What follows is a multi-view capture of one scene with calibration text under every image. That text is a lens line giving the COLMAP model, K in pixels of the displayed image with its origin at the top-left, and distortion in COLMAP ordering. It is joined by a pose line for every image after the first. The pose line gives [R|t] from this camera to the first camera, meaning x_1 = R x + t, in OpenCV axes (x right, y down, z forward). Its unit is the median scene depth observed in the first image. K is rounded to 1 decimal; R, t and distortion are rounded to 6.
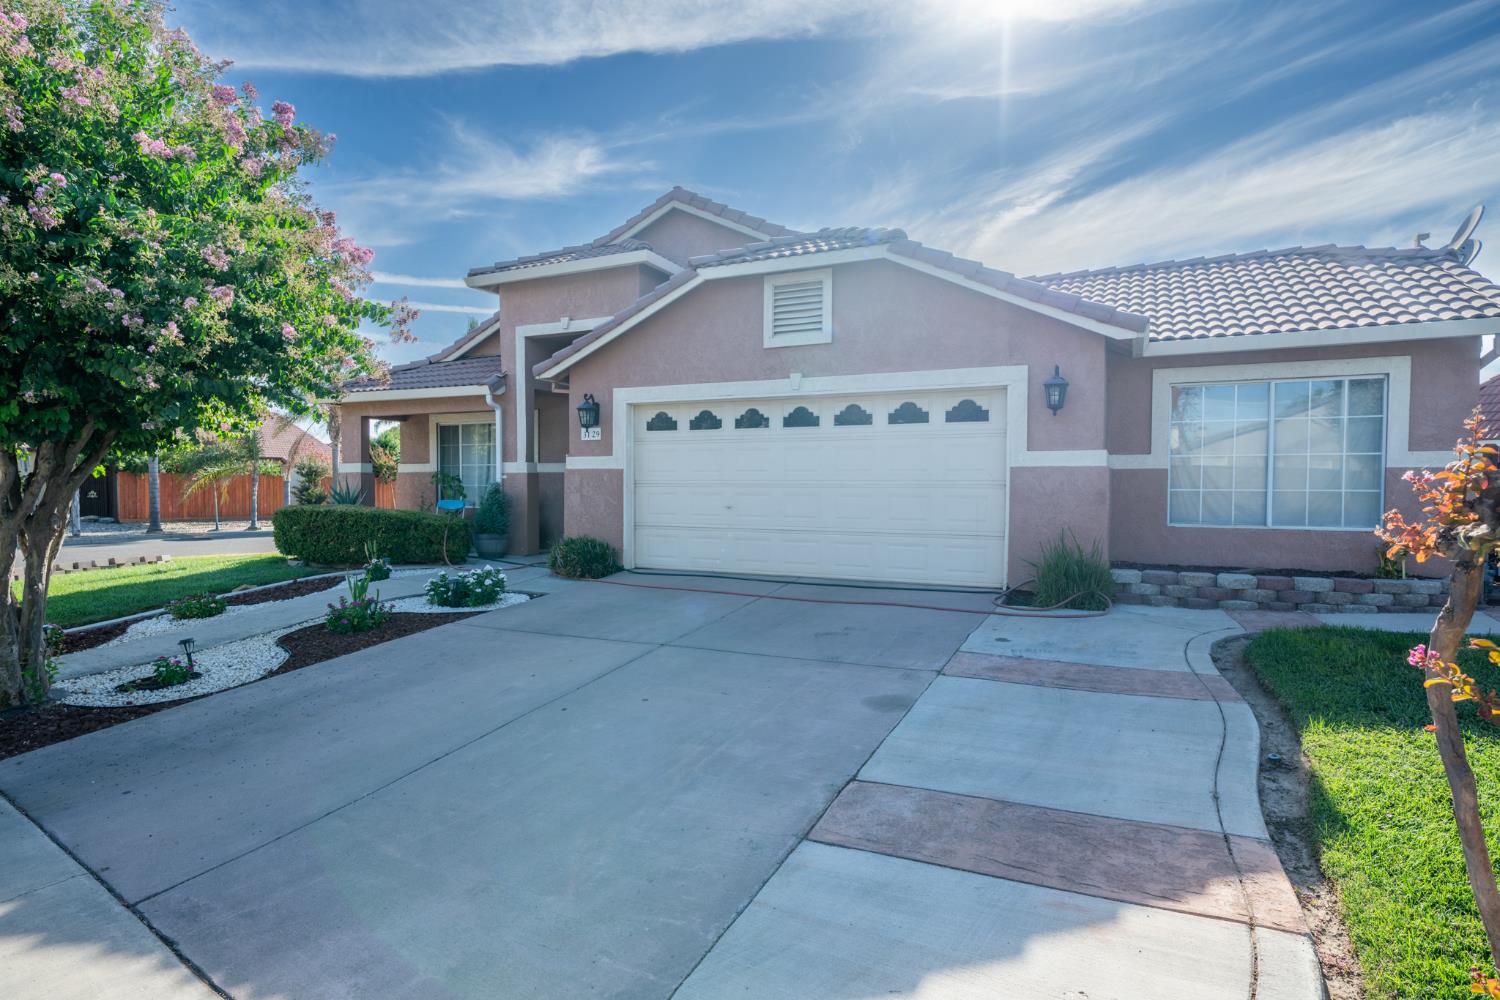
lens RADIAL K [[806.7, 0, 753.1], [0, 806.7, 503.2], [0, 0, 1]] dist [0.029207, 0.000031]
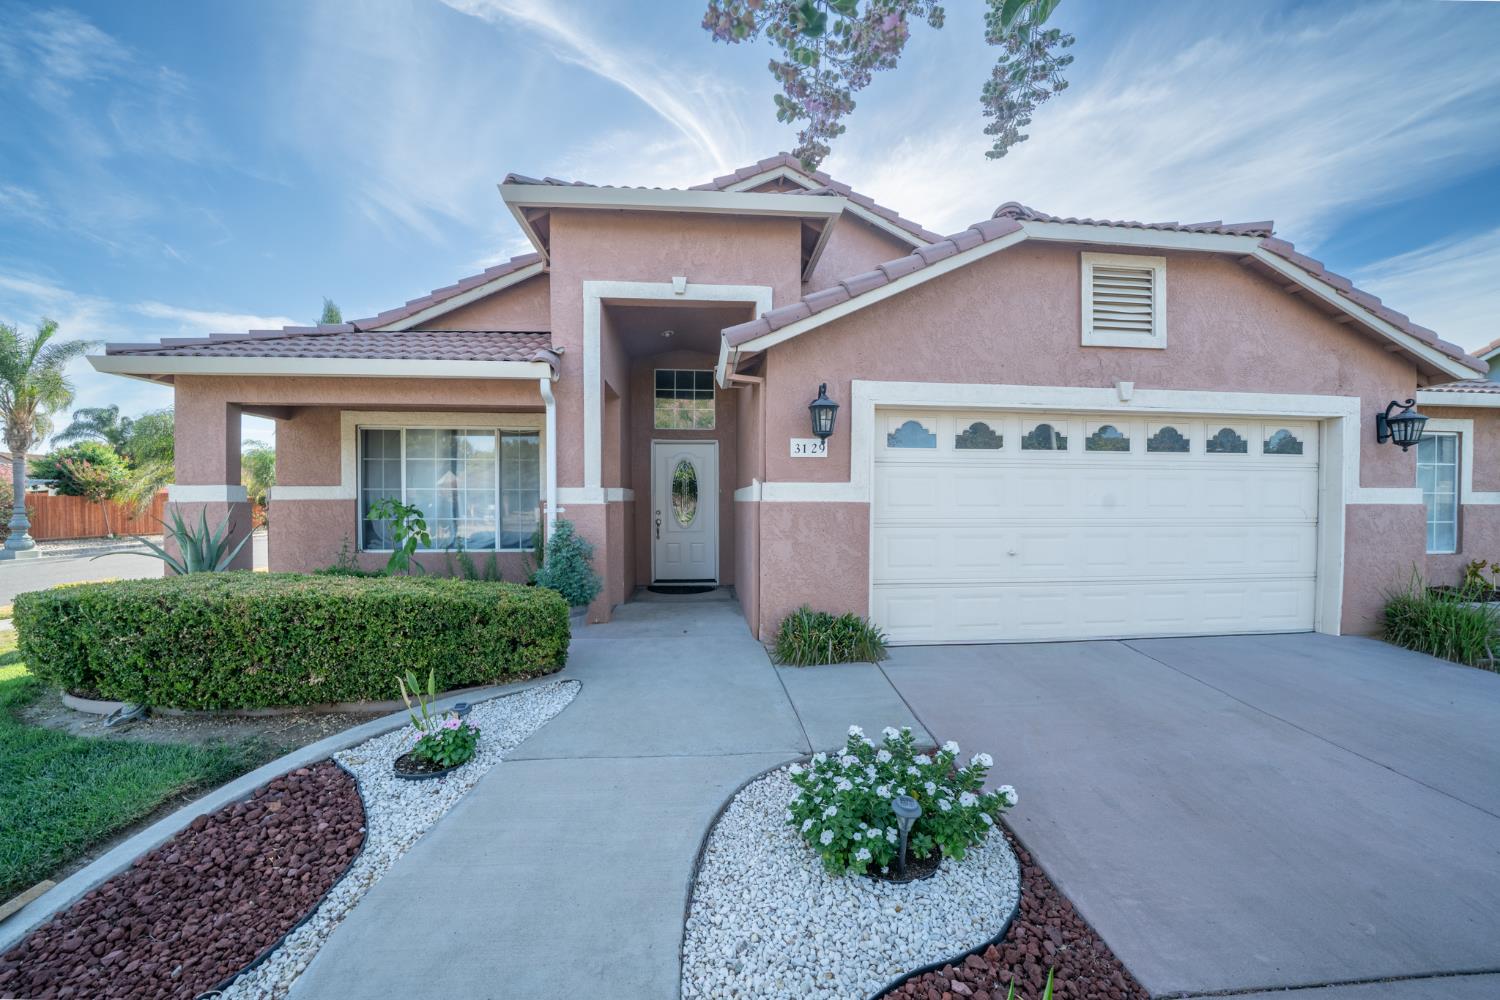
lens RADIAL K [[519.2, 0, 746.6], [0, 519.2, 504.9], [0, 0, 1]] dist [-0.023244, 0.001412]
pose [[0.863367, -0.007408, 0.504522, -0.461607], [0.011459, 0.999922, -0.004927, -0.039393], [-0.504447, 0.010035, 0.863385, 0.680813]]
